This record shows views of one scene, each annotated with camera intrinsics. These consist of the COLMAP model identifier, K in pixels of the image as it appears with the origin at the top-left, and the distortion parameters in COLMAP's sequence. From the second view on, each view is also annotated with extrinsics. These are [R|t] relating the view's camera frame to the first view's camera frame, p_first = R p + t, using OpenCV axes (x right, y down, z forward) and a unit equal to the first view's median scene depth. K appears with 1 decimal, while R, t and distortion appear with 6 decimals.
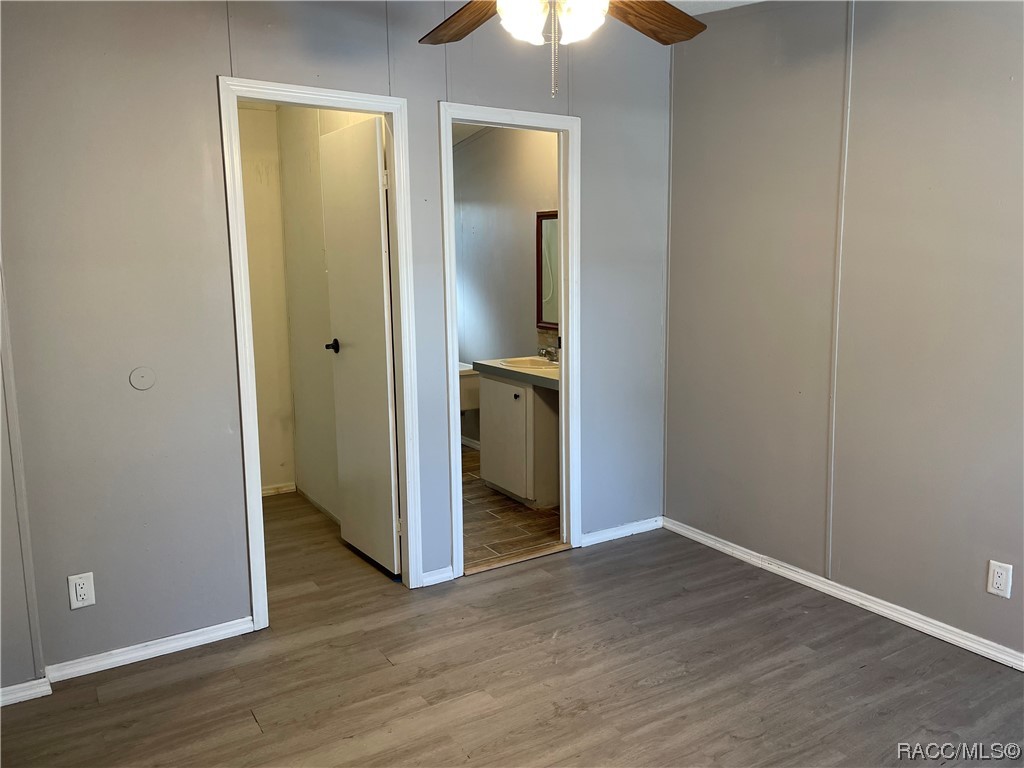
lens RADIAL K [[783.7, 0, 512.8], [0, 783.7, 382.6], [0, 0, 1]] dist [0.081698, -0.102131]
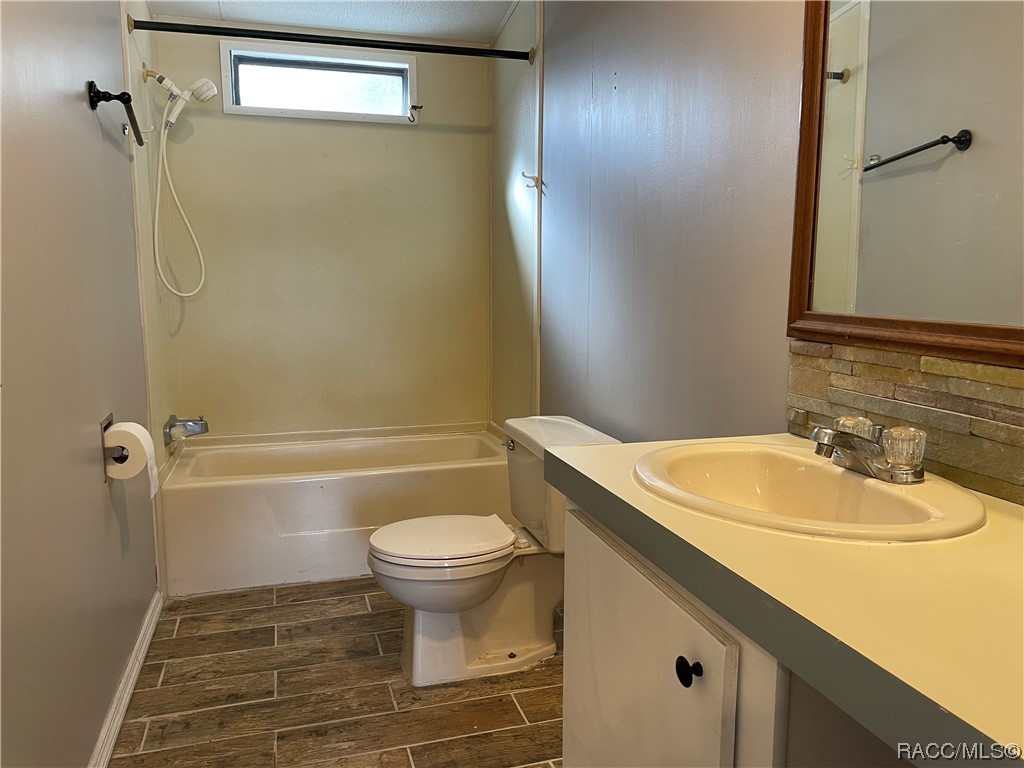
lens RADIAL K [[783.7, 0, 511.4], [0, 783.7, 383.7], [0, 0, 1]] dist [0.081698, -0.102131]
pose [[0.964097, 0.039510, -0.262594, 0.010175], [-0.045905, 0.998779, -0.018257, -0.043883], [0.261552, 0.029656, 0.964734, 0.712721]]
